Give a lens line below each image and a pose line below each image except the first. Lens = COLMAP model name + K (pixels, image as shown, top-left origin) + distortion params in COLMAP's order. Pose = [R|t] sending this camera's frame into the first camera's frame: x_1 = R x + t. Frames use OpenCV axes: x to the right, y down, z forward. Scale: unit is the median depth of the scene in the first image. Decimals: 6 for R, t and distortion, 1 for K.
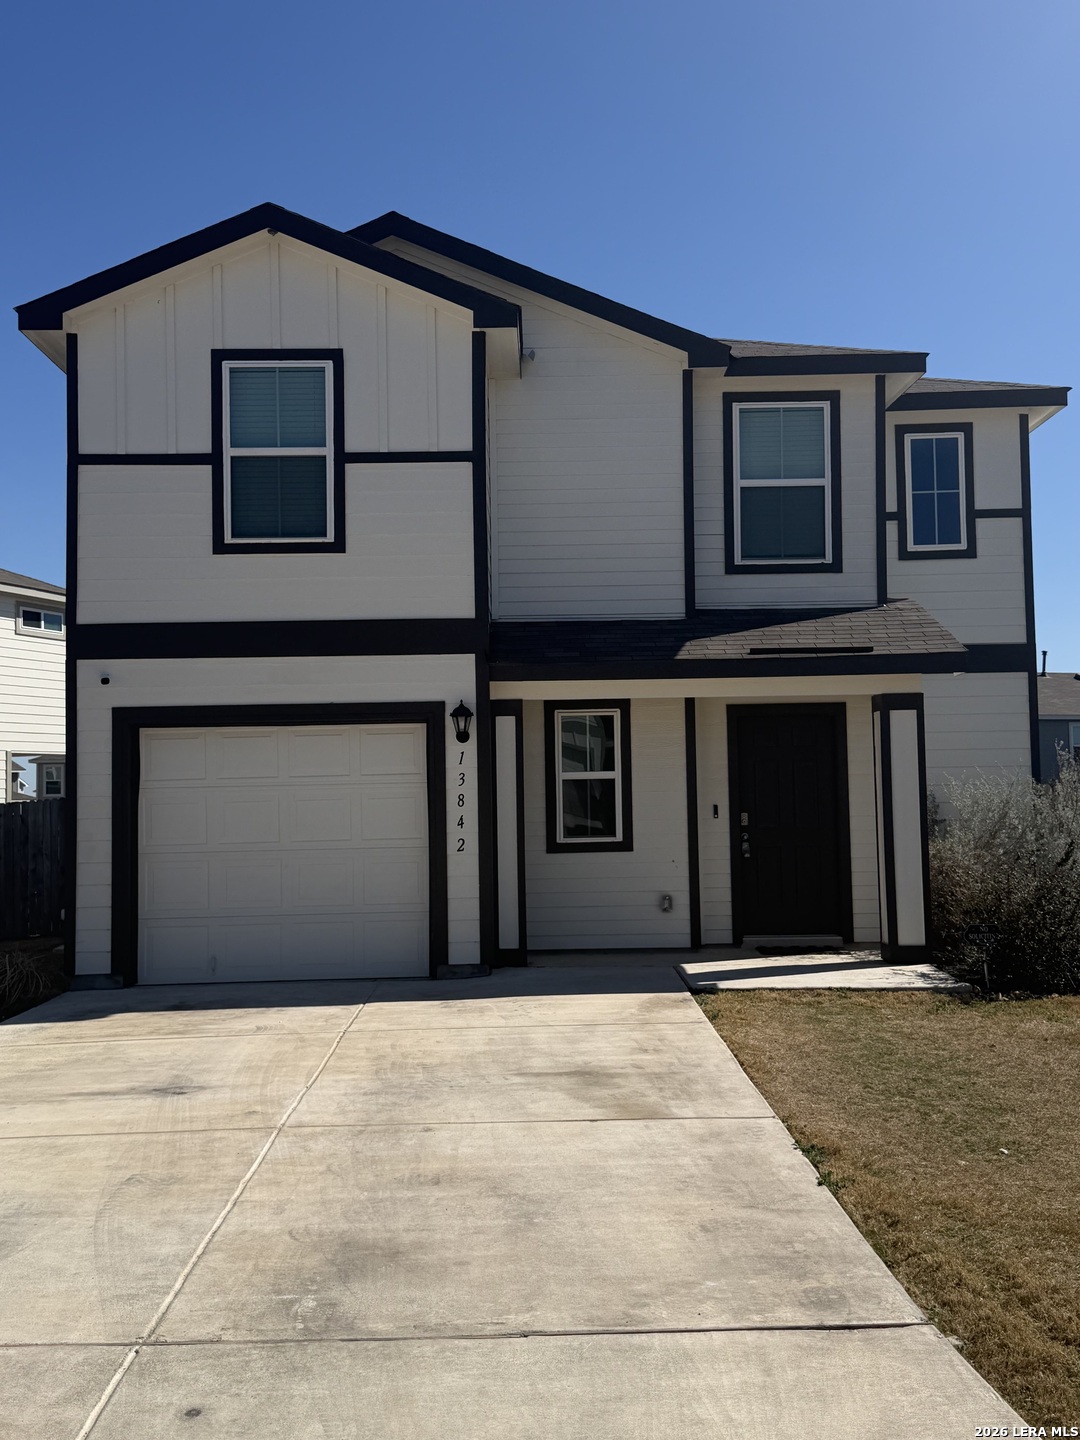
lens RADIAL K [[1505.5, 0, 540.0], [0, 1505.5, 720.0], [0, 0, 1]] dist [0.004920, 0.000456]
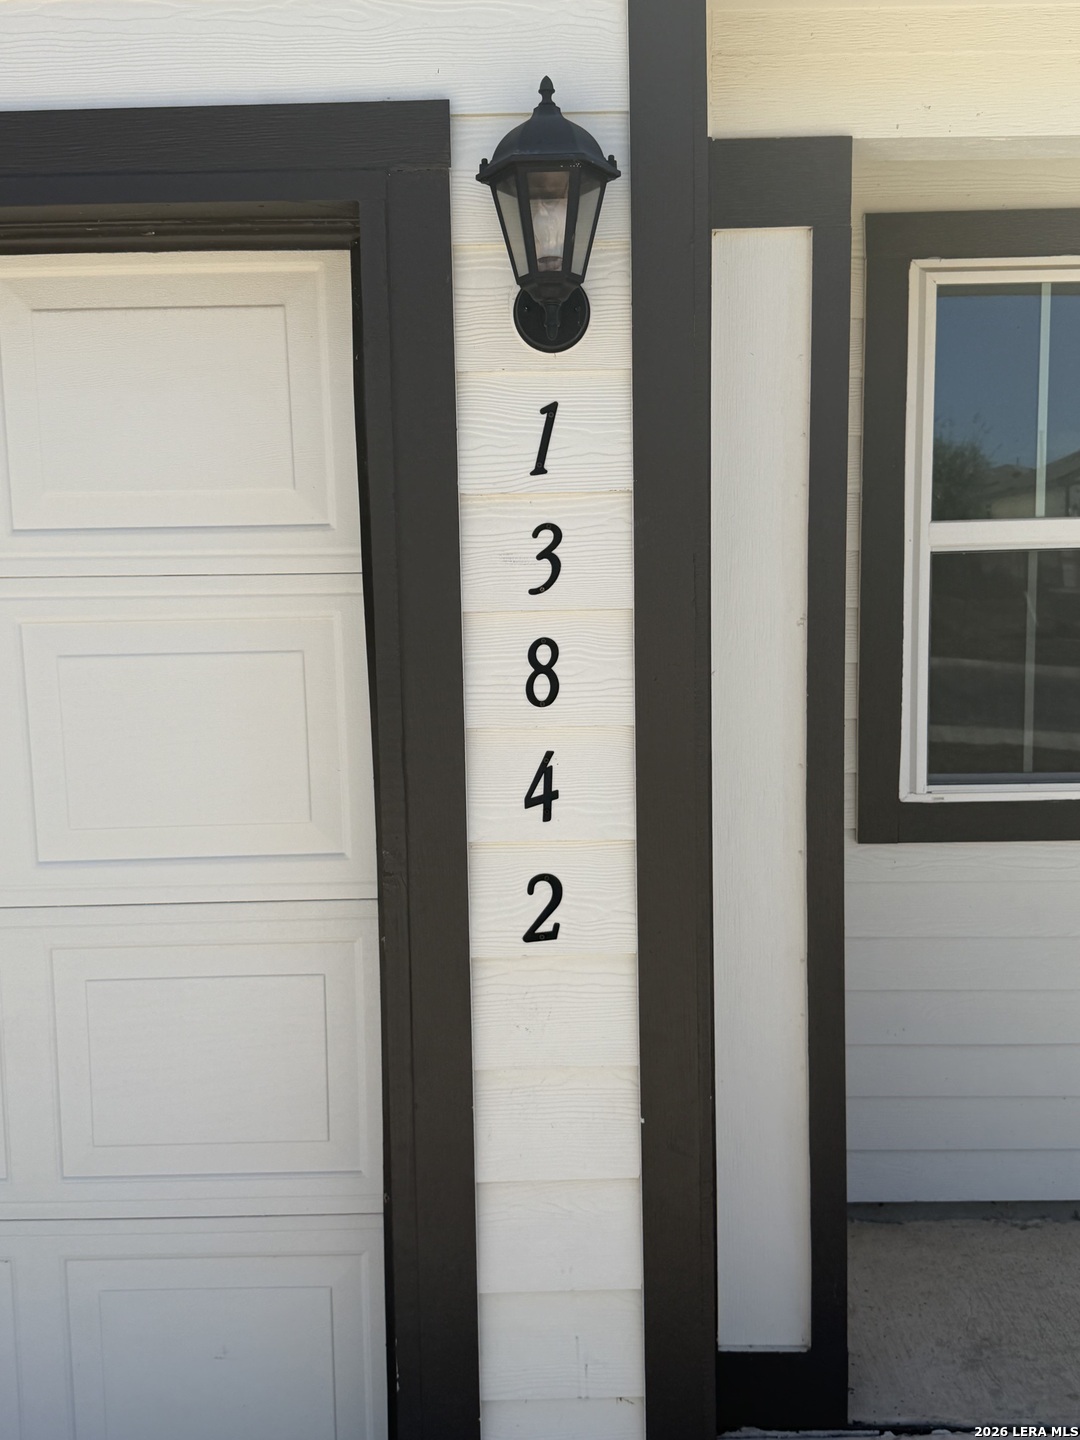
lens RADIAL K [[1505.5, 0, 540.0], [0, 1505.5, 720.0], [0, 0, 1]] dist [0.004920, 0.000456]
pose [[0.999911, -0.001736, -0.013247, -0.050398], [0.003792, 0.987627, 0.156776, 0.030406], [0.012811, -0.156812, 0.987545, 0.818470]]
